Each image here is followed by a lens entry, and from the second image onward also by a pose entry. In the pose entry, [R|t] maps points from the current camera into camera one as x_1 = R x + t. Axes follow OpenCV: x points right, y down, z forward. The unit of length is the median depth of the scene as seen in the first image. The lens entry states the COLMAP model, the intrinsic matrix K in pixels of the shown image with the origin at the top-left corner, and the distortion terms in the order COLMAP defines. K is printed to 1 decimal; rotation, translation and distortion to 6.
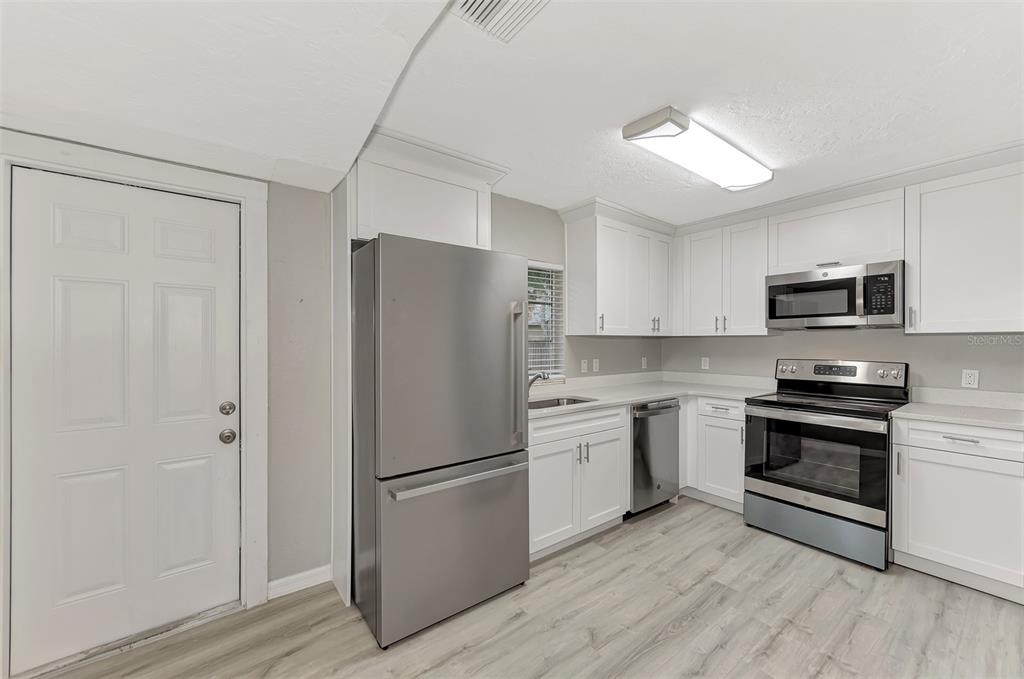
lens RADIAL K [[398.4, 0, 511.0], [0, 398.4, 344.3], [0, 0, 1]] dist [0.000659, -0.000132]
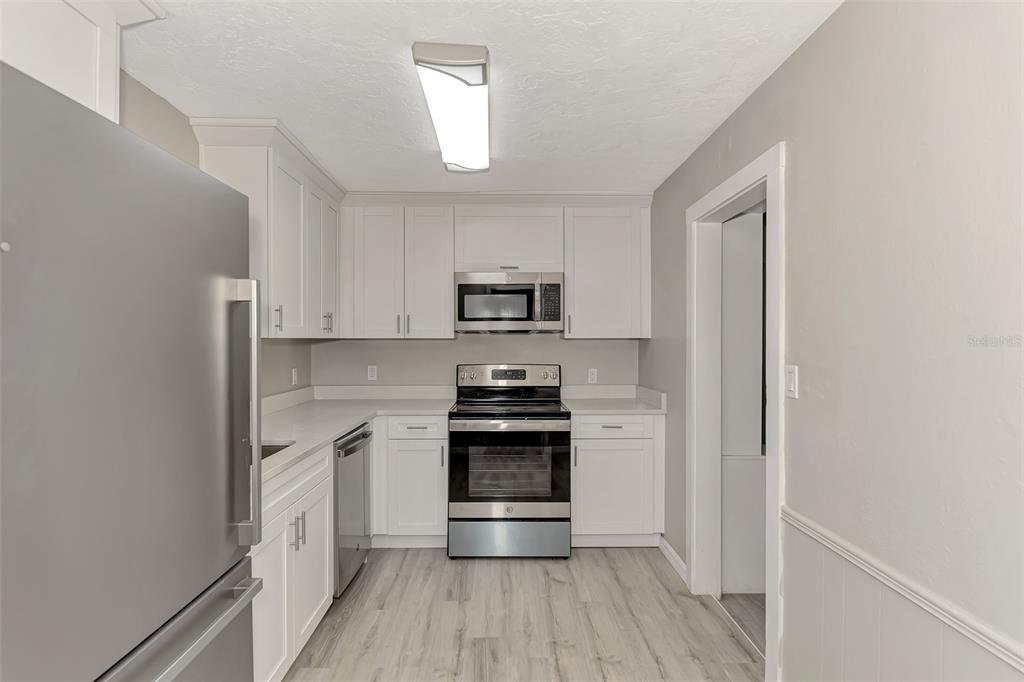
lens RADIAL K [[518.0, 0, 512.0], [0, 518.0, 341.0], [0, 0, 1]] dist [-0.004144, -0.001164]
pose [[0.596722, -0.000867, 0.802448, -0.254848], [0.004903, 0.999985, -0.002566, -0.016781], [-0.802433, 0.005466, 0.596717, 0.245963]]
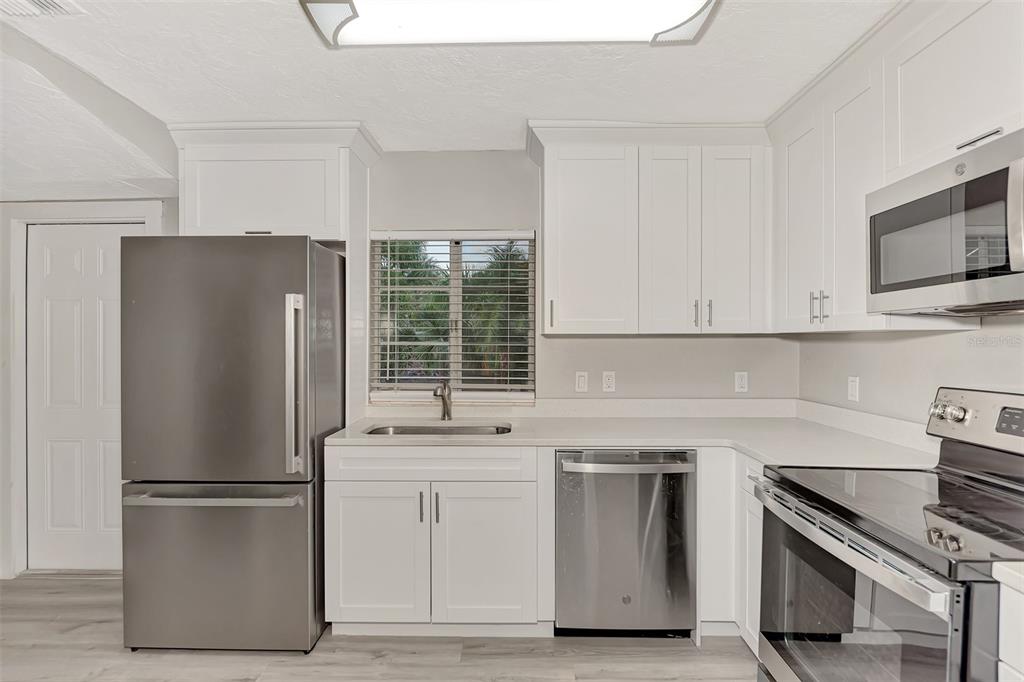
lens RADIAL K [[518.0, 0, 512.0], [0, 518.0, 341.0], [0, 0, 1]] dist [-0.004144, -0.001164]
pose [[0.781321, -0.001113, -0.624128, 0.818568], [-0.001833, 0.999990, -0.004078, -0.009560], [0.624127, 0.004330, 0.781311, 0.376946]]
